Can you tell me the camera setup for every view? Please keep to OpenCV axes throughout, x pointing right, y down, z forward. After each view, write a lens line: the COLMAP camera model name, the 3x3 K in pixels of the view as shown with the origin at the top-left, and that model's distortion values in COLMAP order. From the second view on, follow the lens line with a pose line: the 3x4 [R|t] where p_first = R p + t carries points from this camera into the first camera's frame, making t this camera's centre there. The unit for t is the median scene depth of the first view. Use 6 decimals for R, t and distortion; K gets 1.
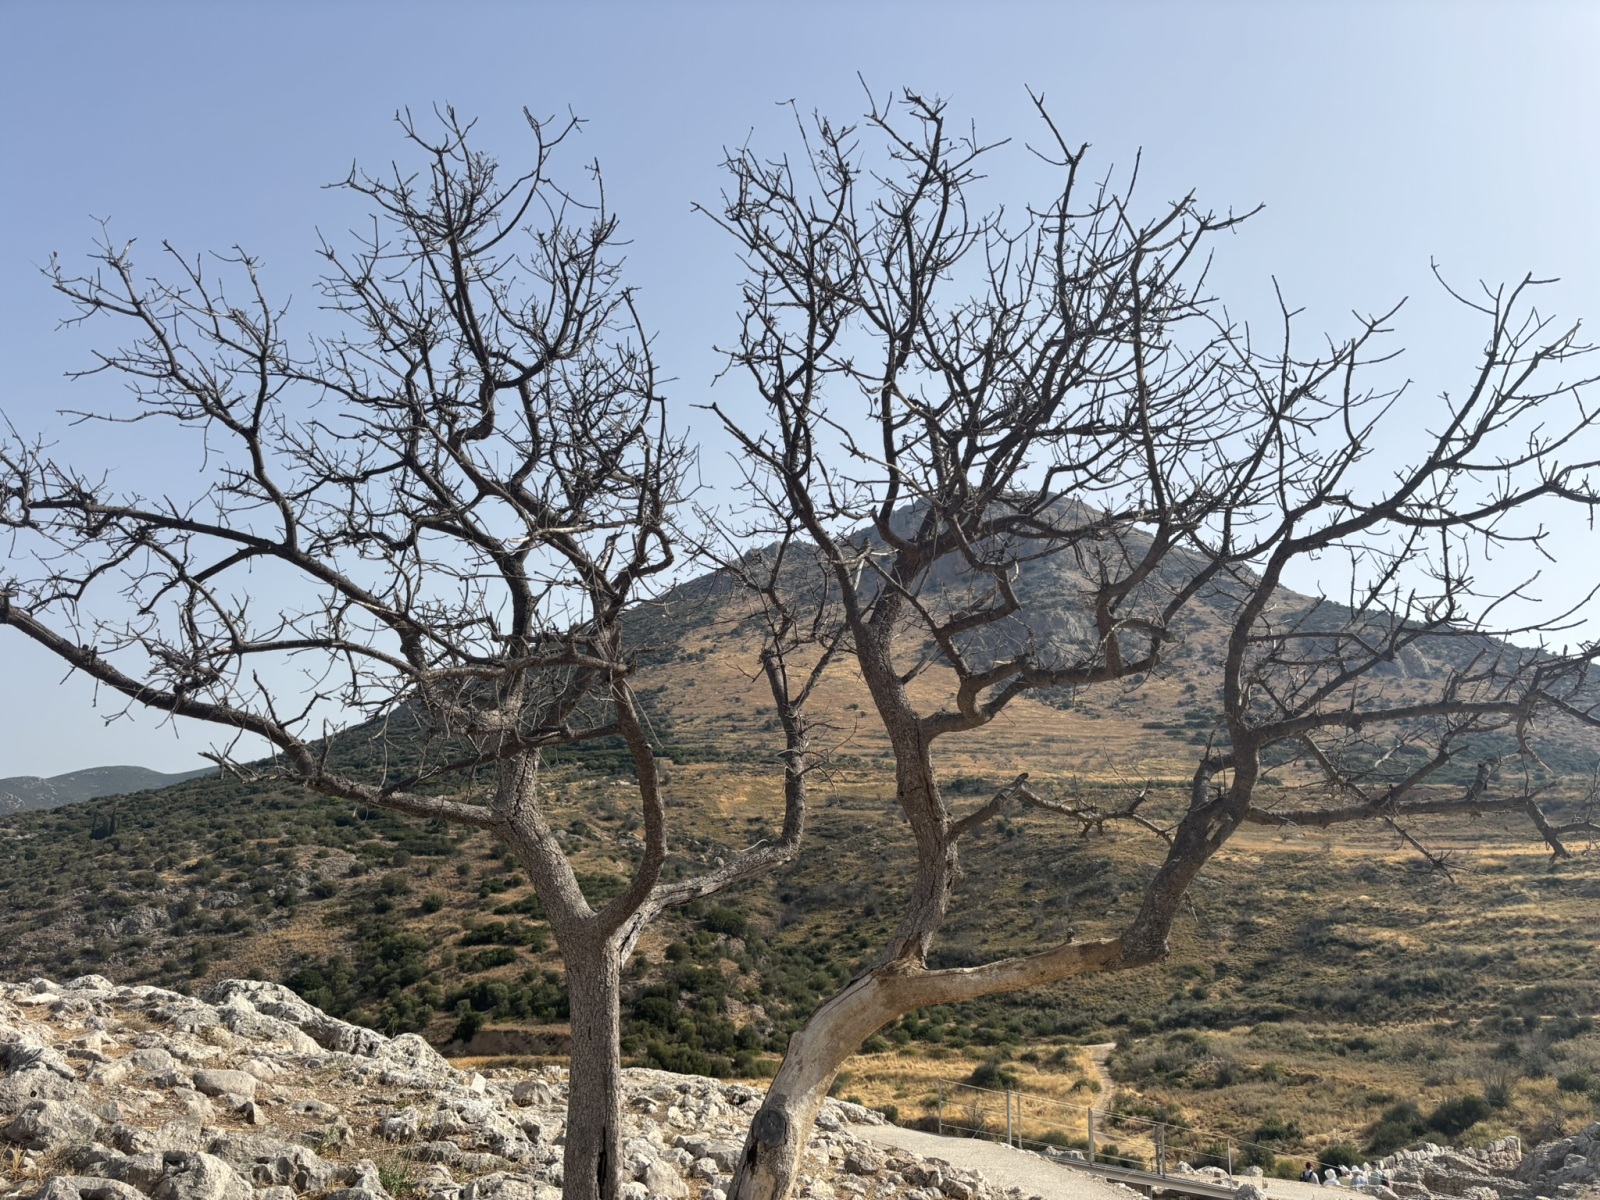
lens RADIAL K [[1188.2, 0, 818.4], [0, 1188.2, 607.2], [0, 0, 1]] dist [0.030690, -0.034275]
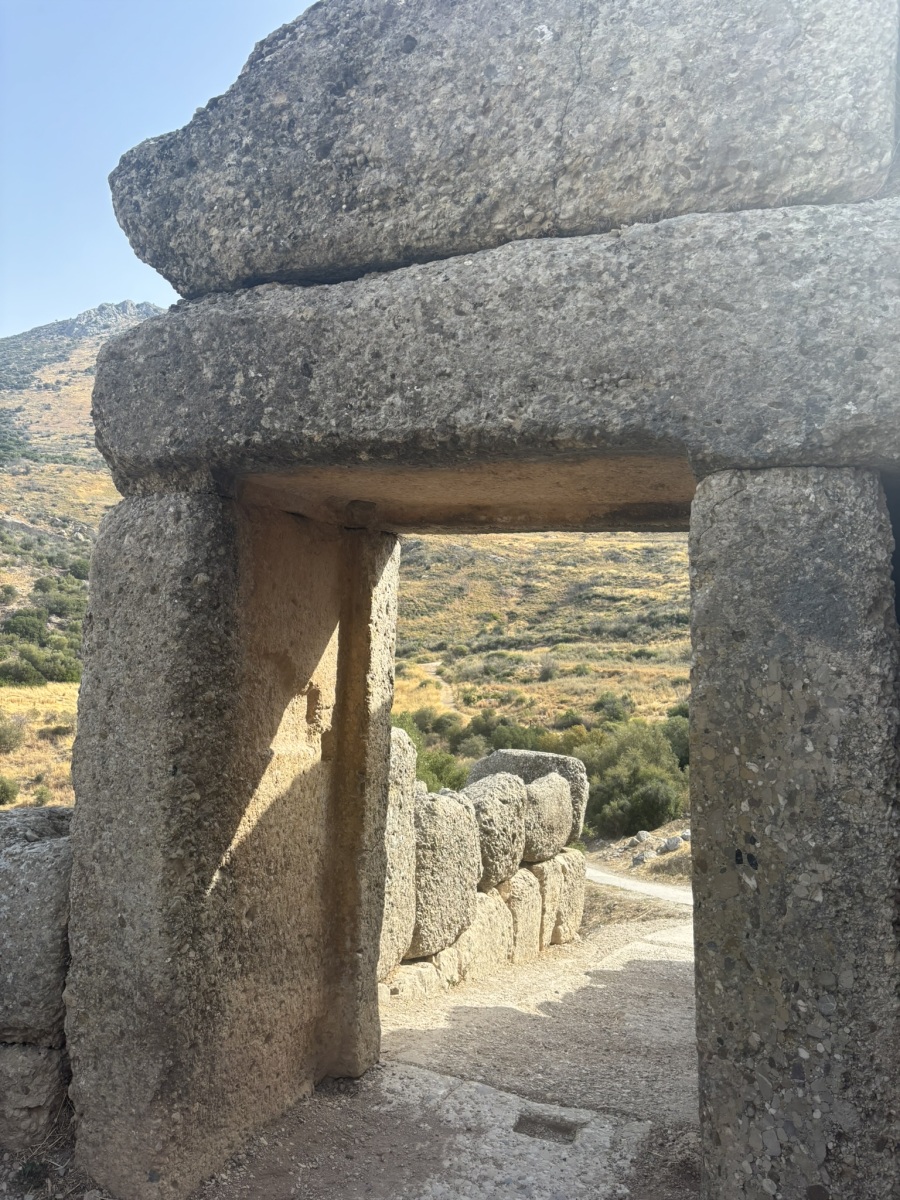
lens RADIAL K [[891.1, 0, 448.1], [0, 891.1, 605.8], [0, 0, 1]] dist [0.030690, -0.034275]
pose [[0.947560, 0.038351, 0.317269, -0.027209], [-0.110440, 0.970905, 0.212479, 0.087353], [-0.299889, -0.236376, 0.924226, 0.126988]]
